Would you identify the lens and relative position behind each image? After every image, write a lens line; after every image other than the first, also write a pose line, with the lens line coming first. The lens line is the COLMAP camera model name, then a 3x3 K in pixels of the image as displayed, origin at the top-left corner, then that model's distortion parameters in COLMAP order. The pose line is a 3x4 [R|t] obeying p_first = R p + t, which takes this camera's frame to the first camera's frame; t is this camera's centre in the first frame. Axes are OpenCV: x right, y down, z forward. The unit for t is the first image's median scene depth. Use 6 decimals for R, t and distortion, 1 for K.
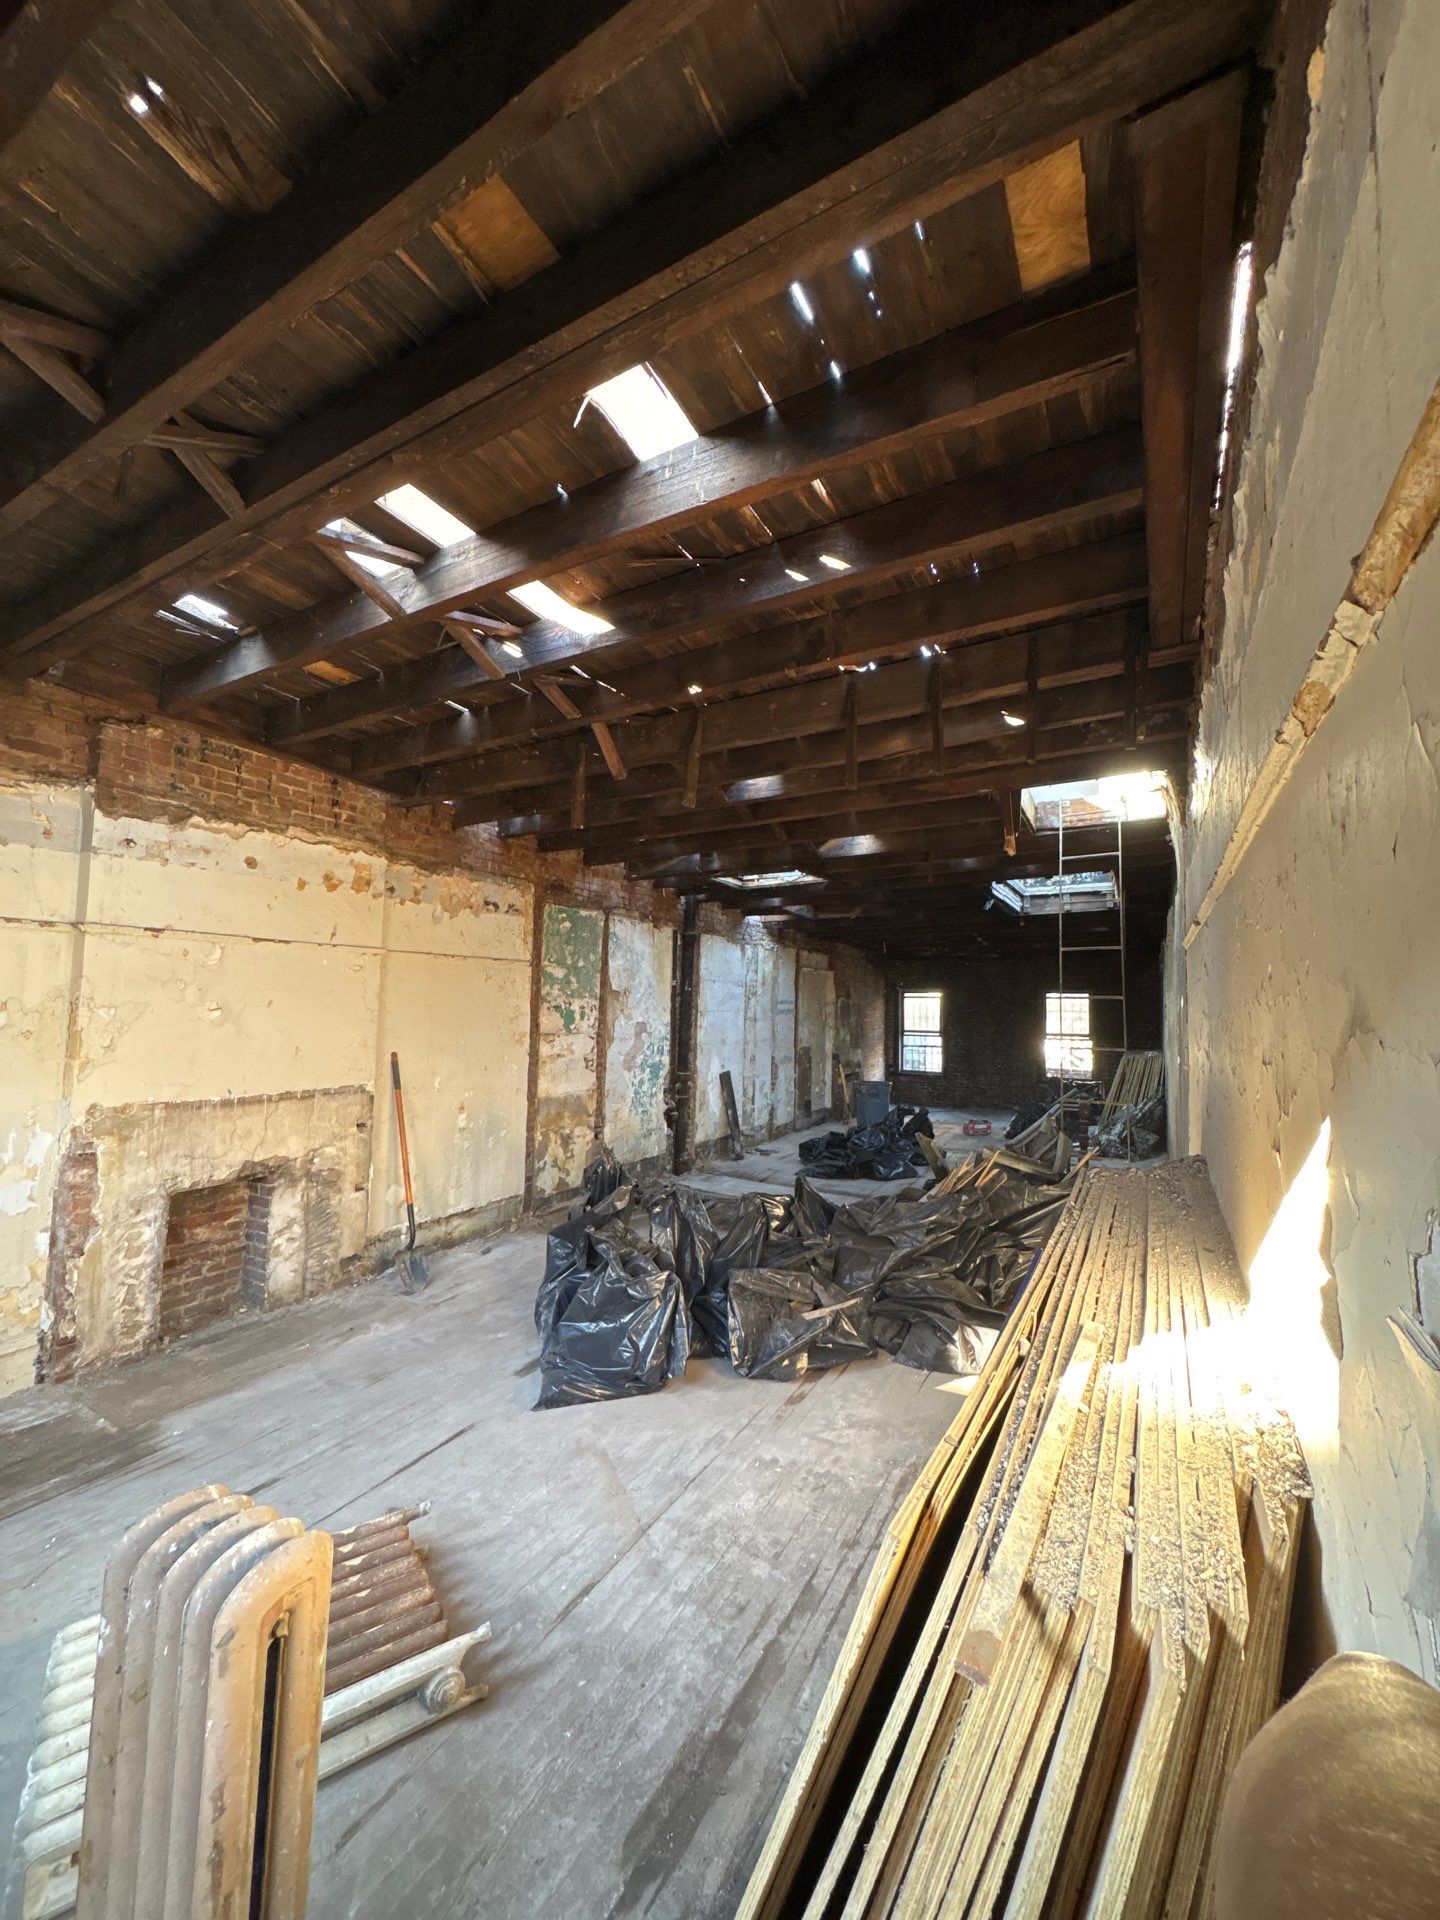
lens RADIAL K [[761.0, 0, 719.1], [0, 761.0, 958.6], [0, 0, 1]] dist [0.004660, 0.000297]
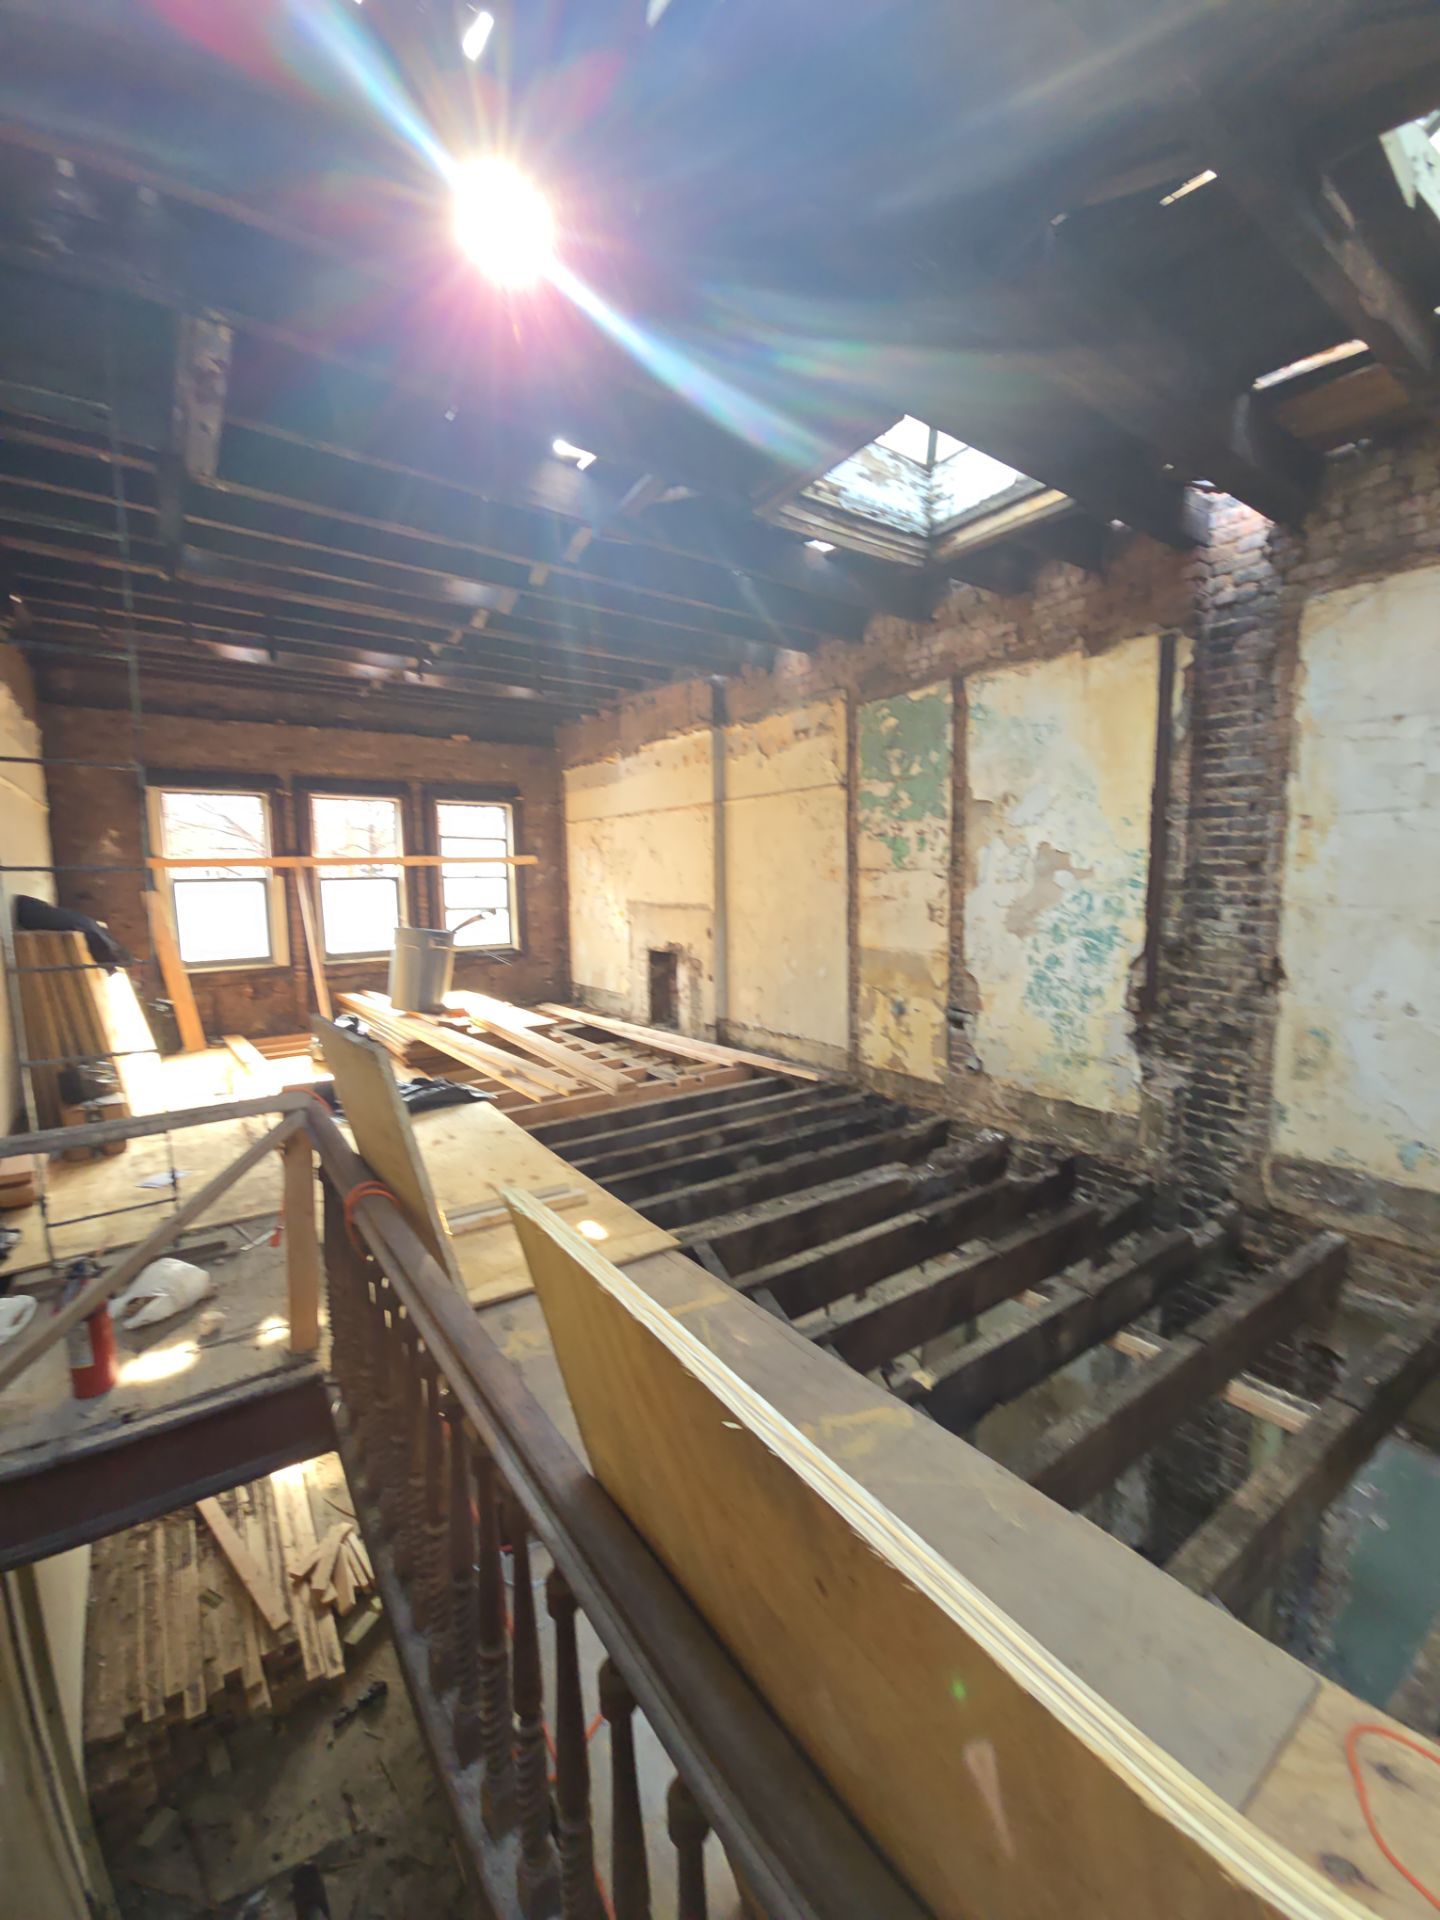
lens RADIAL K [[784.5, 0, 733.7], [0, 784.5, 965.4], [0, 0, 1]] dist [-0.006682, -0.003107]
pose [[-0.410636, 0.089371, -0.907409, 0.586097], [0.059353, 0.995694, 0.071207, 0.130227], [0.909866, -0.024618, -0.414172, 1.190489]]
